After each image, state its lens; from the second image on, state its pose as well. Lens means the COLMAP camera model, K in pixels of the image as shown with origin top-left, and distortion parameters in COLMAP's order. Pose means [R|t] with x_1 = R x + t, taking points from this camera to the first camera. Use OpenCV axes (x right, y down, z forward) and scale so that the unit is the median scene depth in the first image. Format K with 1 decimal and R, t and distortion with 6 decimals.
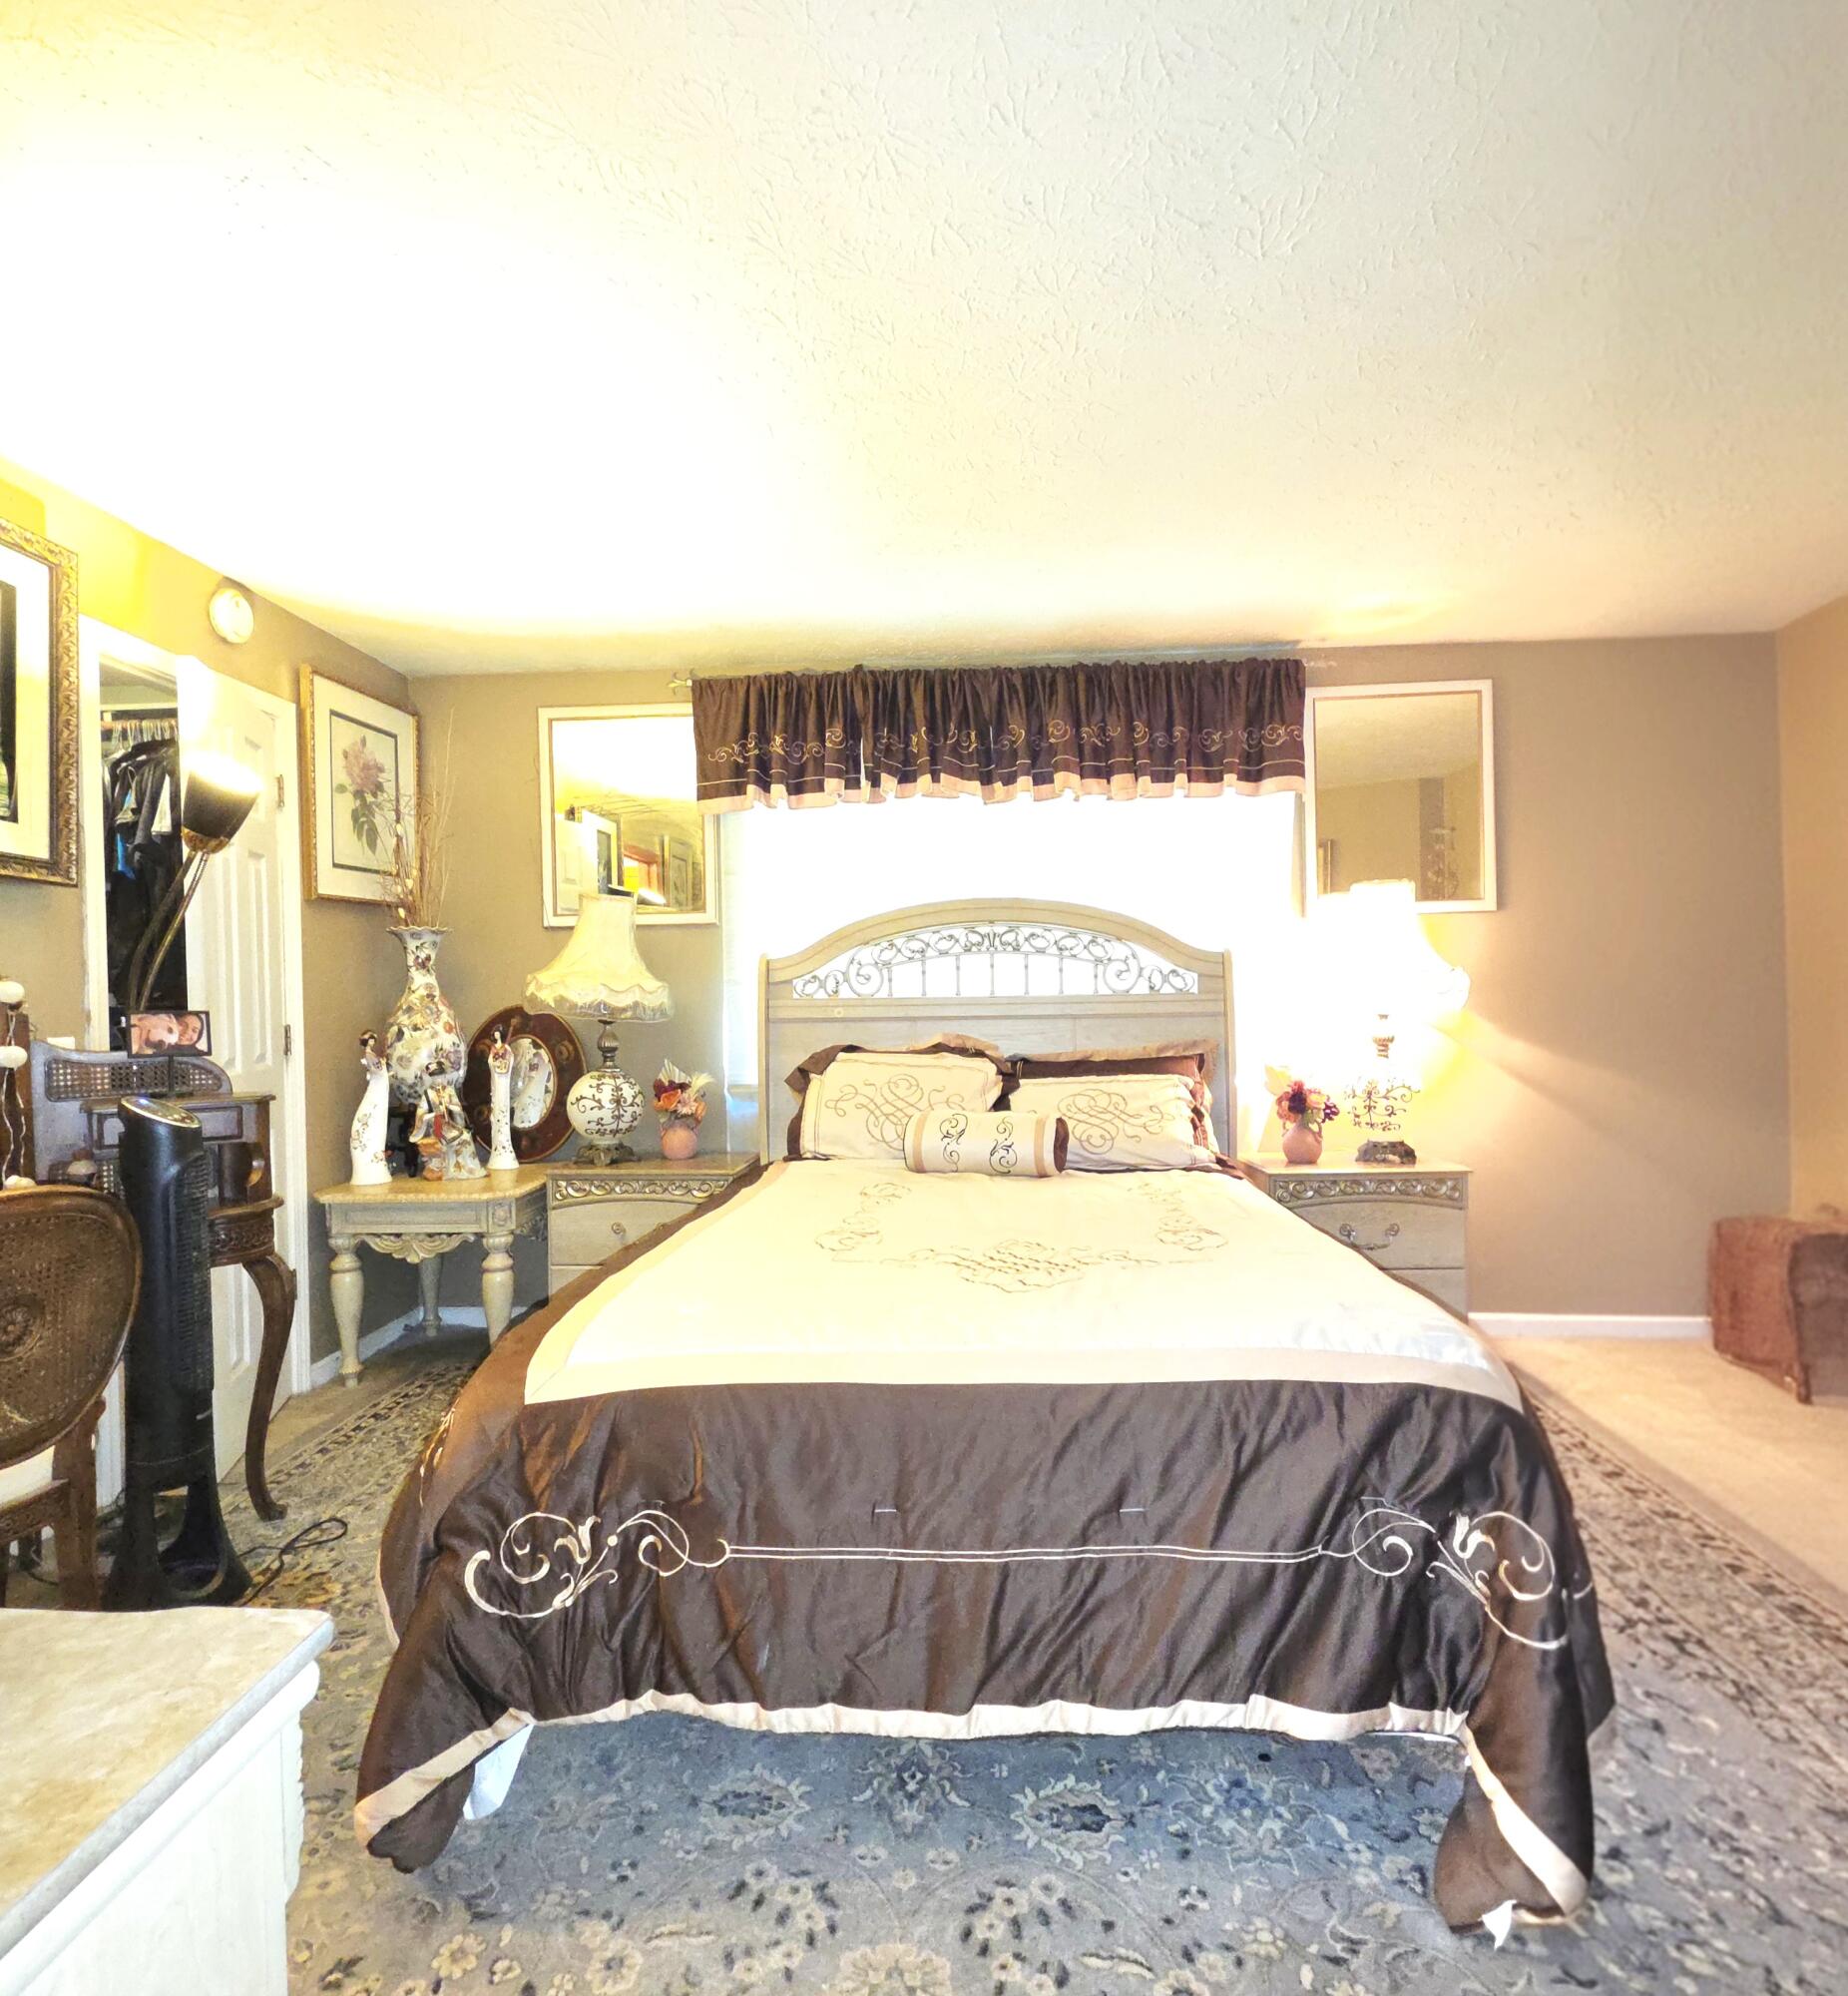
lens RADIAL K [[1013.2, 0, 923.6], [0, 1013.2, 1008.5], [0, 0, 1]] dist [-0.001355, -0.000009]
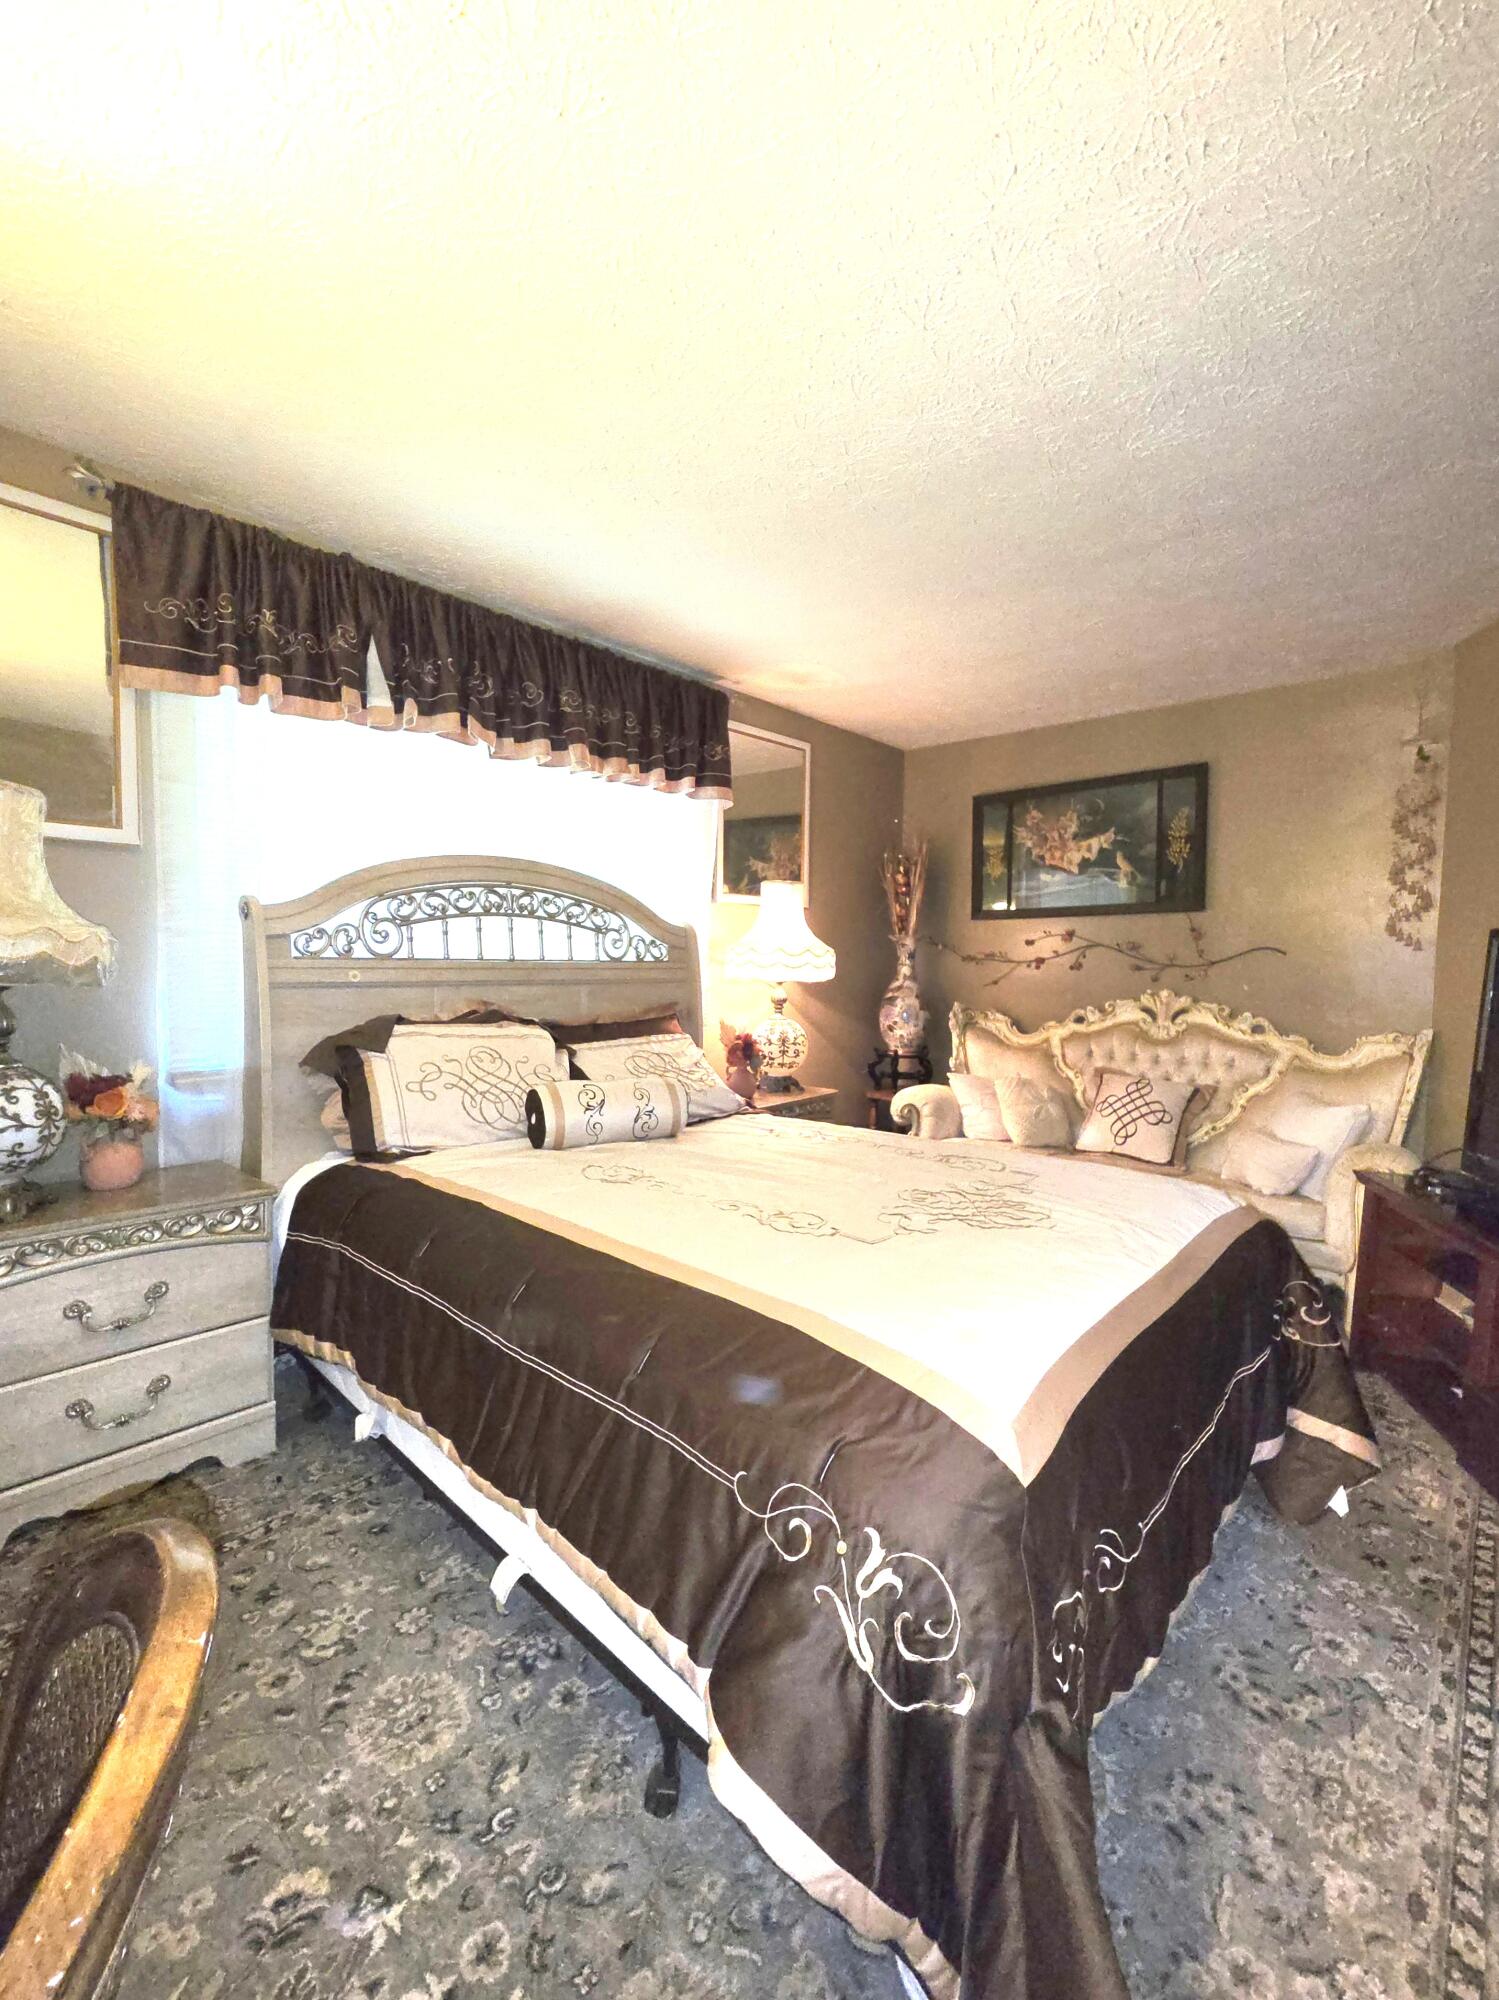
lens RADIAL K [[855.8, 0, 756.0], [0, 855.8, 1000.7], [0, 0, 1]] dist [0.000806, 0.000468]
pose [[0.619744, -0.014329, 0.784673, -0.430954], [-0.021730, 0.999137, 0.035408, -0.007818], [-0.784503, -0.038995, 0.618898, 0.309833]]
